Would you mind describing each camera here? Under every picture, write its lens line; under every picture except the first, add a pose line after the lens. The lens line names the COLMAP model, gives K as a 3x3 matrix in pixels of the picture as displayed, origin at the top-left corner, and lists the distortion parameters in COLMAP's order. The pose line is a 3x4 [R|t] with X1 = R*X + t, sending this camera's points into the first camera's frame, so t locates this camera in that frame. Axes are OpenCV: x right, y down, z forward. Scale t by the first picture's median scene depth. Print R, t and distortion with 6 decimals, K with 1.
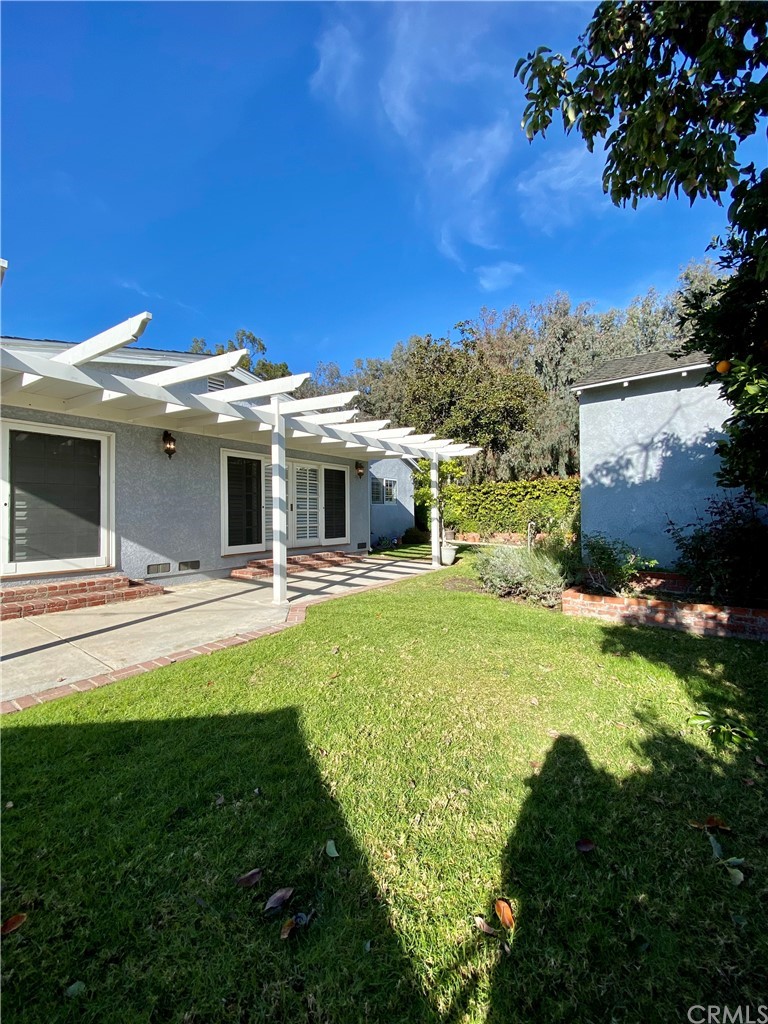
lens RADIAL K [[417.5, 0, 377.4], [0, 417.5, 511.5], [0, 0, 1]] dist [0.016356, -0.011936]
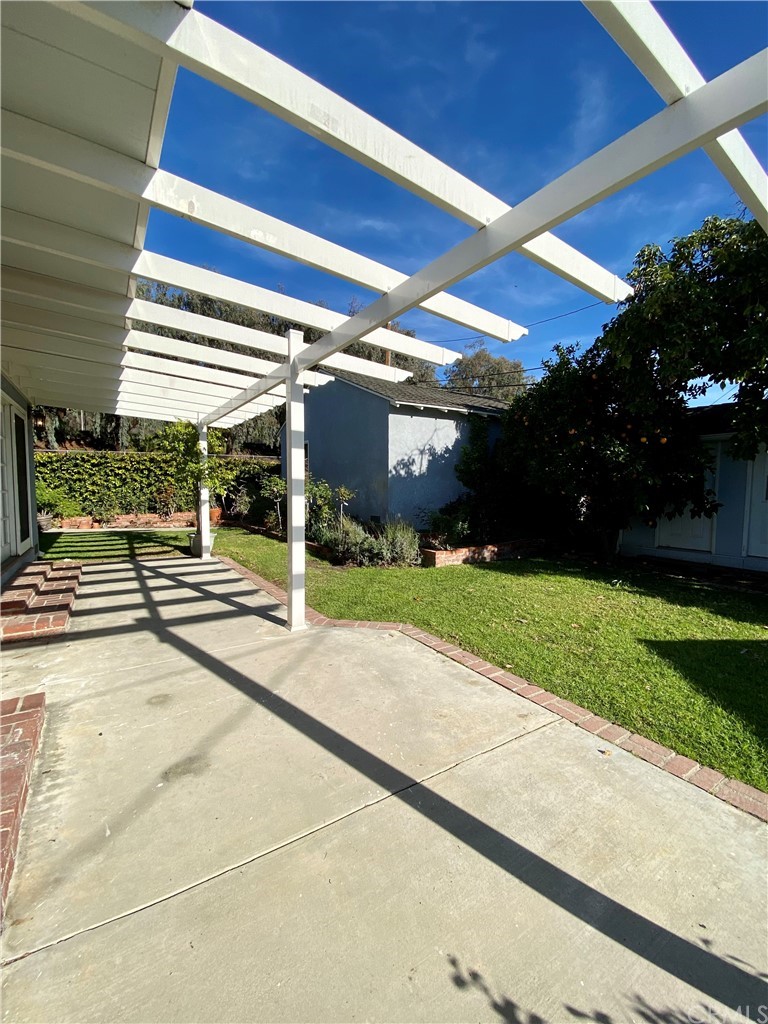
lens RADIAL K [[417.5, 0, 378.2], [0, 417.5, 511.6], [0, 0, 1]] dist [0.016356, -0.011936]
pose [[0.338788, -0.051044, 0.939477, -0.857691], [-0.007562, 0.998347, 0.056970, -0.022628], [-0.940832, -0.026405, 0.337842, 0.635799]]
